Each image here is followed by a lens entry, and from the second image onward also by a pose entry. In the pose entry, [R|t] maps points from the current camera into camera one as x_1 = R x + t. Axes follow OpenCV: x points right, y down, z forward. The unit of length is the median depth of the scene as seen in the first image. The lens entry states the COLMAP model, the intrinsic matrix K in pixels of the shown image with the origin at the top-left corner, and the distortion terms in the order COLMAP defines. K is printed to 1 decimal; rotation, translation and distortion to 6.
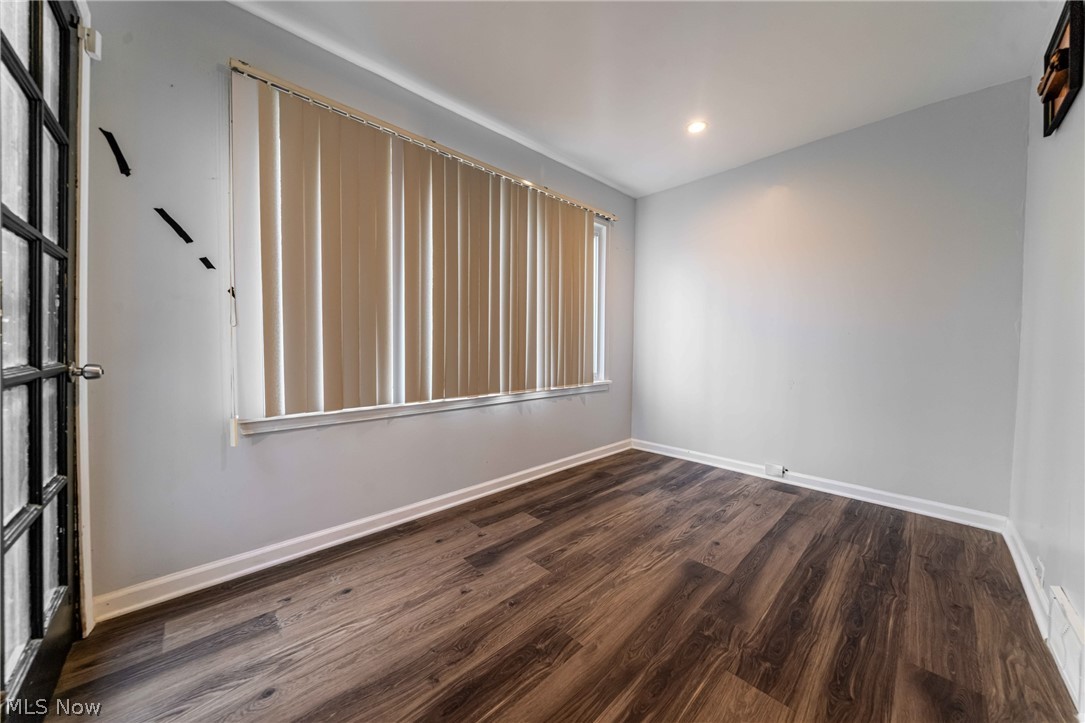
lens RADIAL K [[373.4, 0, 542.9], [0, 373.4, 350.0], [0, 0, 1]] dist [-0.008494, 0.000604]
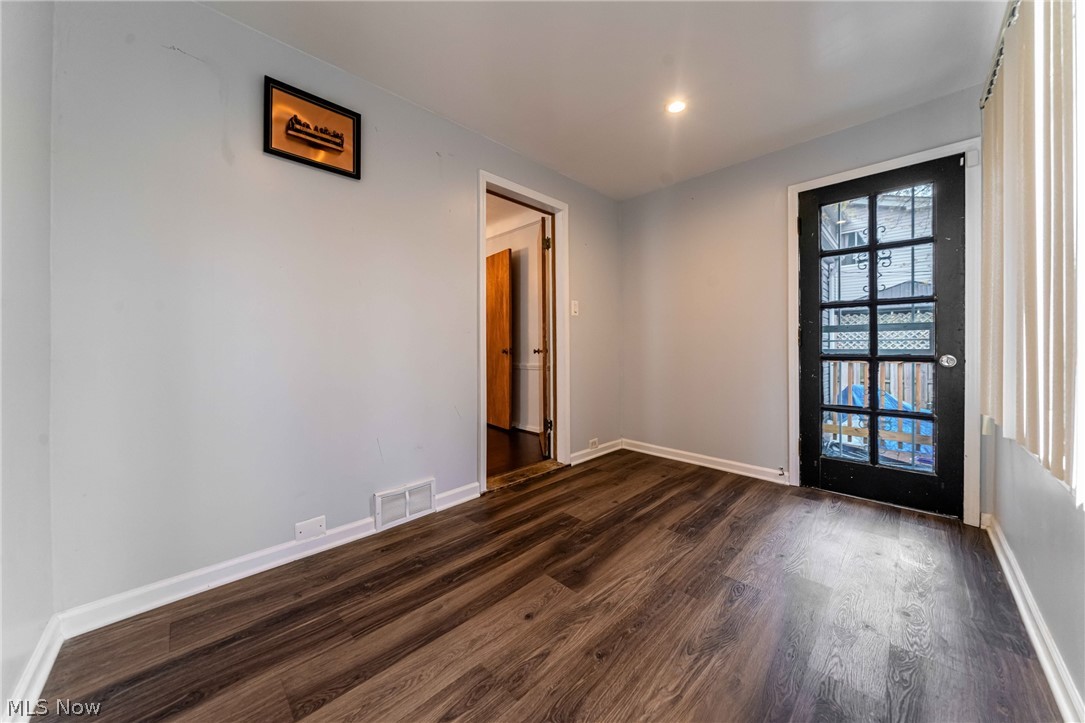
lens RADIAL K [[373.4, 0, 544.7], [0, 373.4, 352.4], [0, 0, 1]] dist [-0.008494, 0.000604]
pose [[-0.999566, -0.002340, -0.029378, 0.533515], [-0.003178, 0.999588, 0.028543, -0.021194], [0.029299, 0.028624, -0.999161, 1.992106]]
